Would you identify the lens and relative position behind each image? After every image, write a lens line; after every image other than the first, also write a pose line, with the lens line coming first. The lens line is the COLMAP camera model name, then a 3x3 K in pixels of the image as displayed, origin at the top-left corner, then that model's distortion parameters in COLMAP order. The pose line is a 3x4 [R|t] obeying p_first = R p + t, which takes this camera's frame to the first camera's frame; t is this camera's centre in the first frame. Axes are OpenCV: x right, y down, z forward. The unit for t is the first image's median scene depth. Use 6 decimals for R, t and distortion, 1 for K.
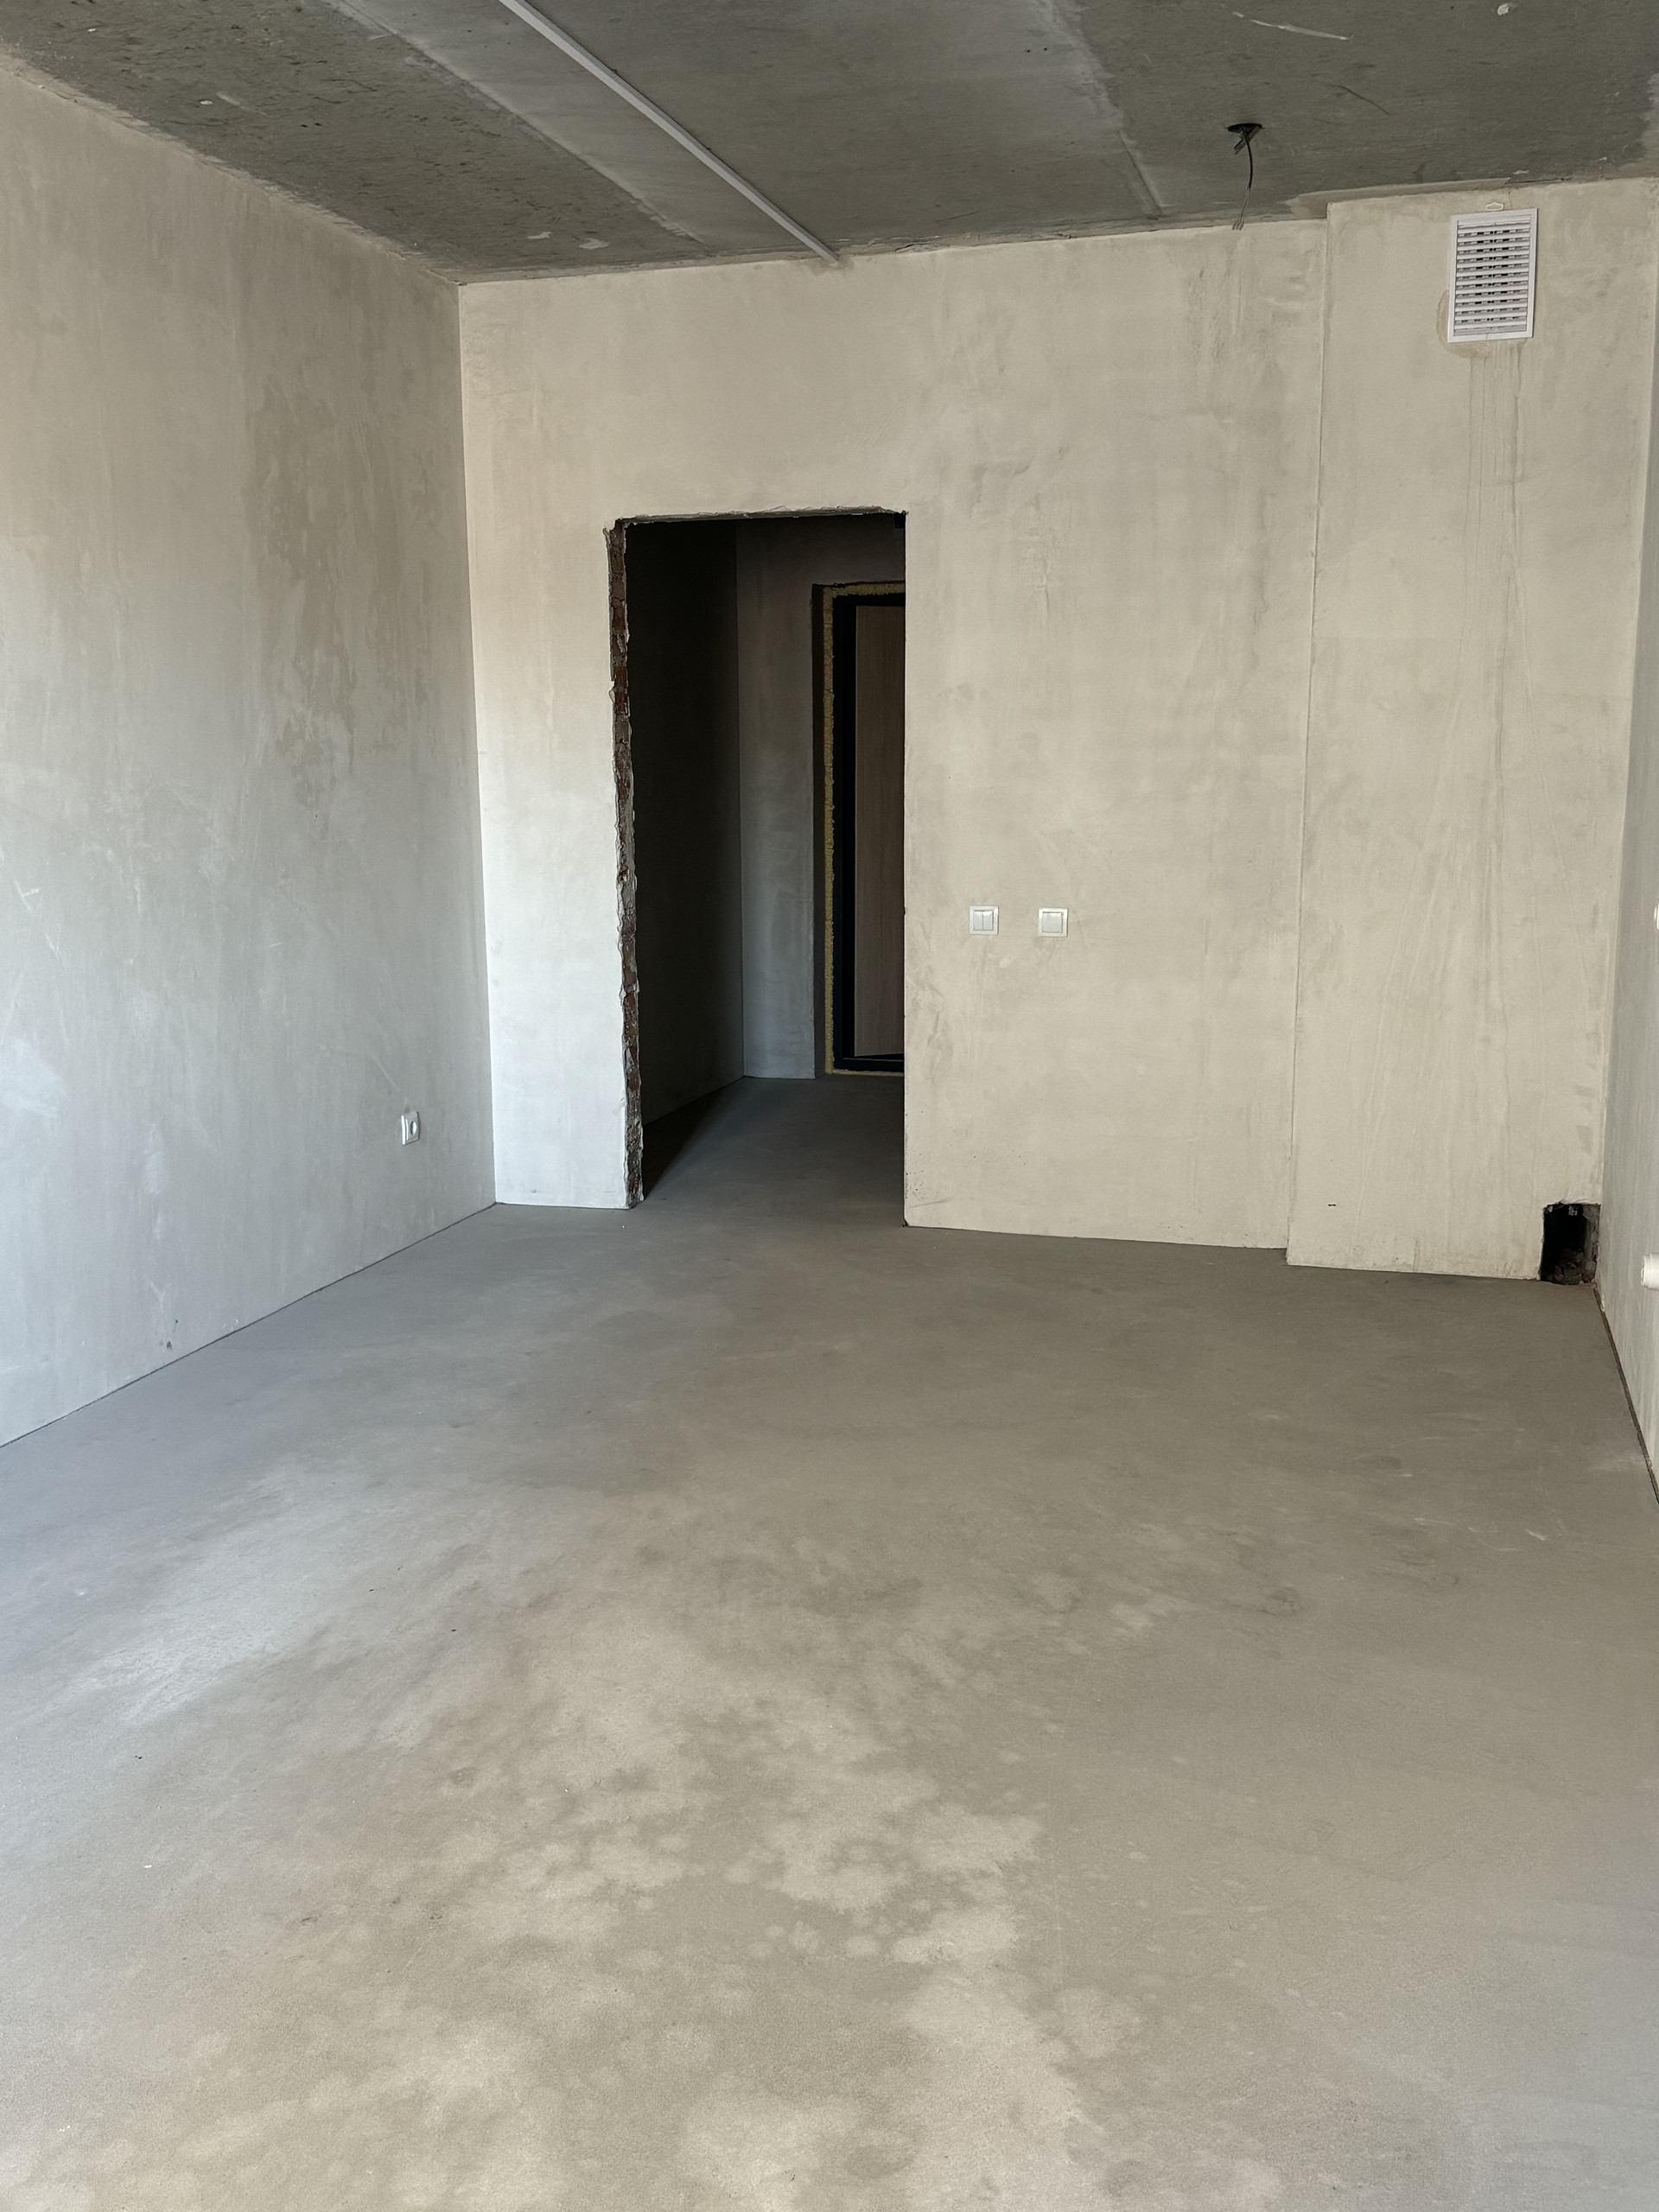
lens RADIAL K [[1997.7, 0, 829.4], [0, 1997.7, 1113.1], [0, 0, 1]] dist [0.129677, 0.006794]
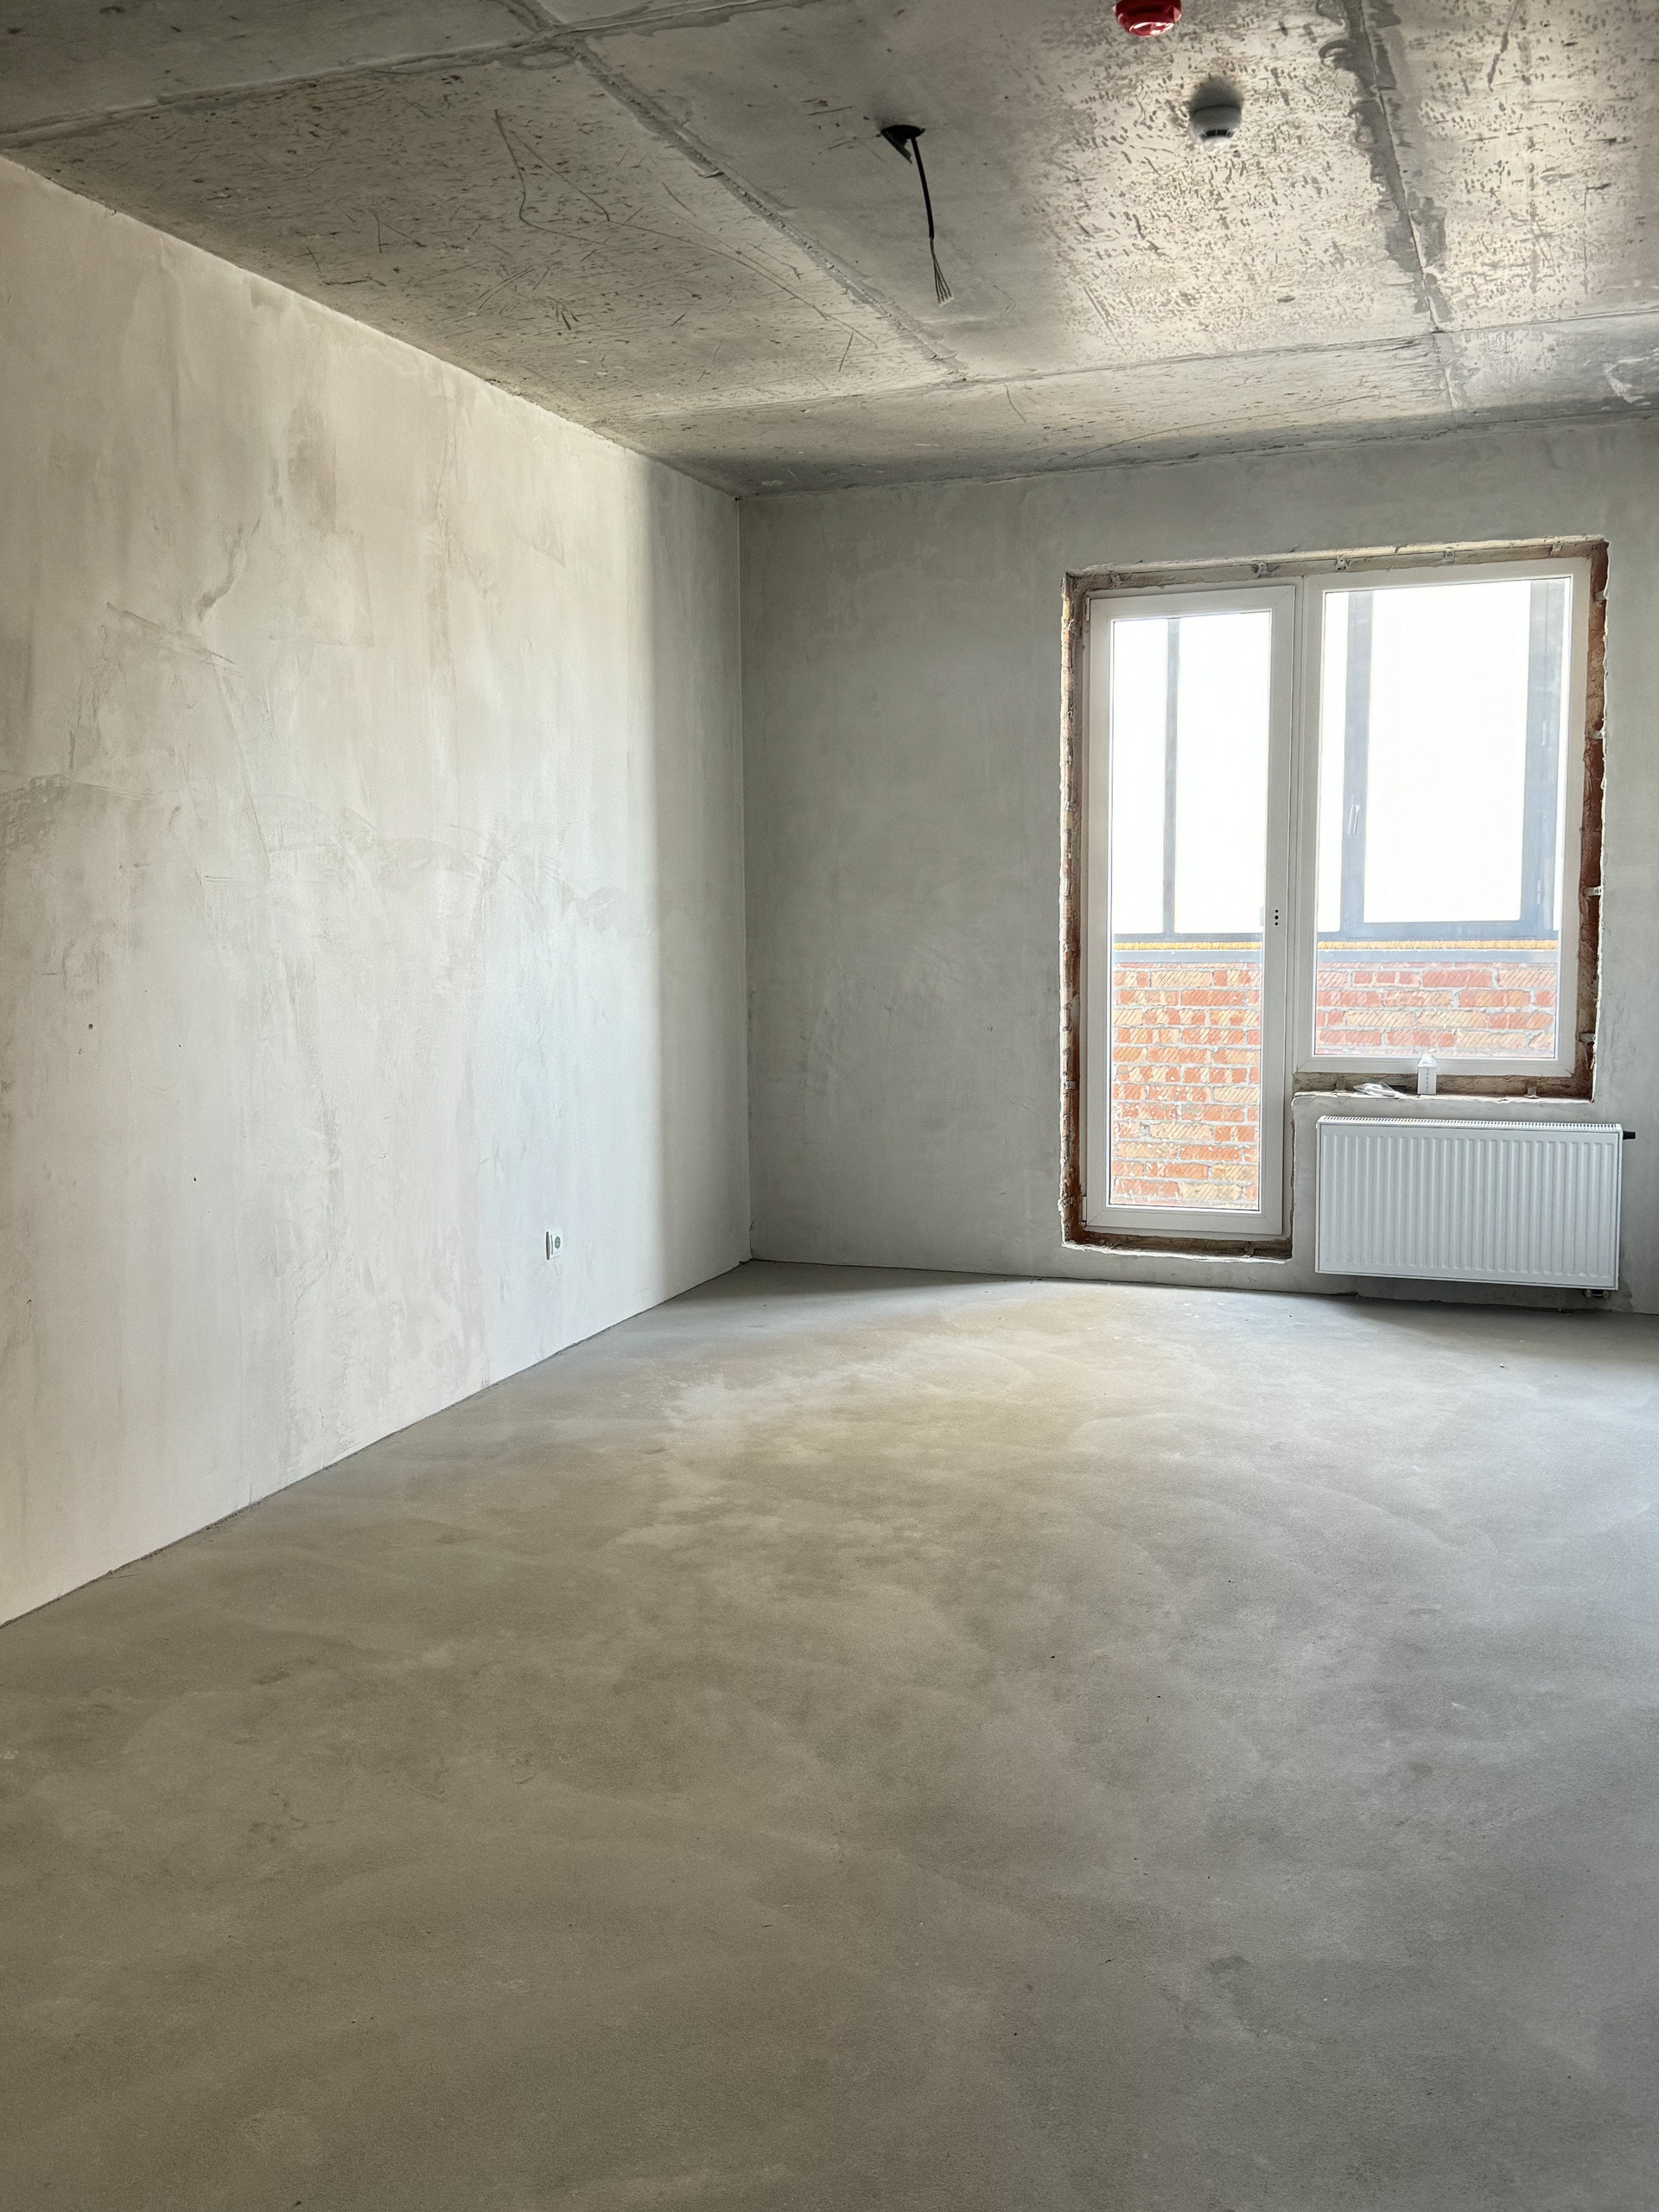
lens RADIAL K [[1997.7, 0, 829.0], [0, 1997.7, 1103.7], [0, 0, 1]] dist [0.129677, 0.006794]
pose [[-0.998194, 0.011341, 0.058985, -0.053026], [0.027374, 0.959995, 0.278676, -0.138385], [-0.053465, 0.279787, -0.958572, 0.794176]]
